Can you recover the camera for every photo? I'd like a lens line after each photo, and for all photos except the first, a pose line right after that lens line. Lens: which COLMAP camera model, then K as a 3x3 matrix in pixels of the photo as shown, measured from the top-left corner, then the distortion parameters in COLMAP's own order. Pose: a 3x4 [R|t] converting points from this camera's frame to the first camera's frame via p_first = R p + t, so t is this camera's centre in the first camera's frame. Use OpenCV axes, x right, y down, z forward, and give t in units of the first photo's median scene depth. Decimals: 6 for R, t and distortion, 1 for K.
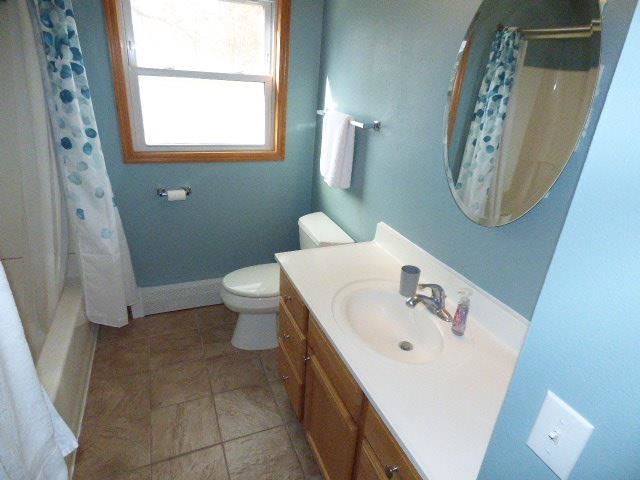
lens RADIAL K [[381.3, 0, 319.3], [0, 381.3, 238.7], [0, 0, 1]] dist [-0.013432, -0.002202]
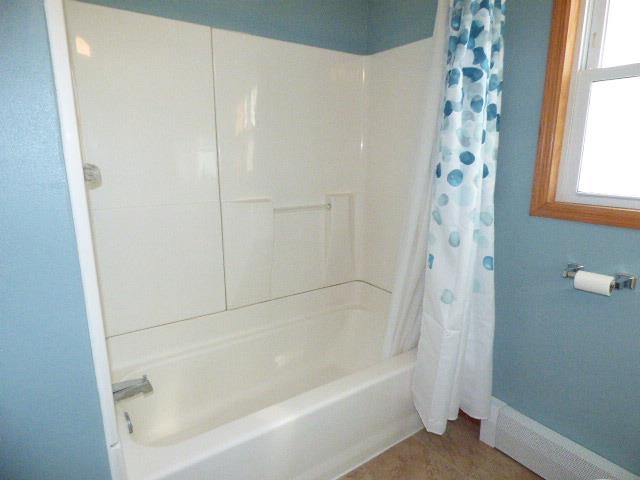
lens RADIAL K [[381.3, 0, 319.3], [0, 381.3, 239.6], [0, 0, 1]] dist [-0.013432, -0.002202]
pose [[0.206096, 0.139387, -0.968553, 0.065072], [-0.378044, 0.924294, 0.052574, -0.059512], [0.902556, 0.355320, 0.243187, 0.573639]]
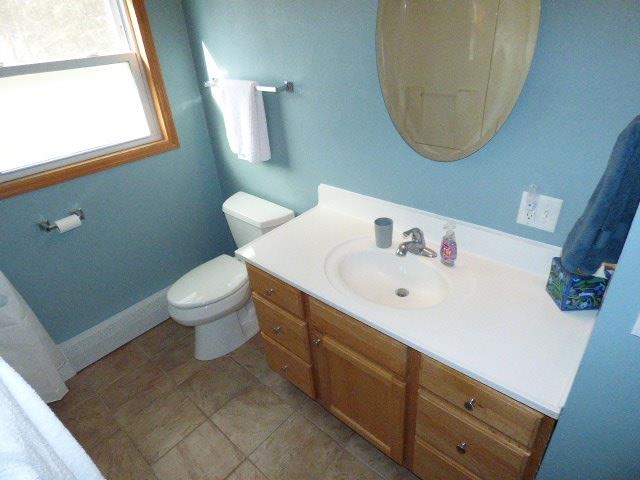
lens RADIAL K [[381.3, 0, 321.1], [0, 381.3, 240.1], [0, 0, 1]] dist [-0.013432, -0.002202]
pose [[0.895204, -0.325222, 0.304698, -0.174940], [0.288731, 0.944056, 0.159352, -0.062313], [-0.339476, -0.054677, 0.939024, 0.068202]]
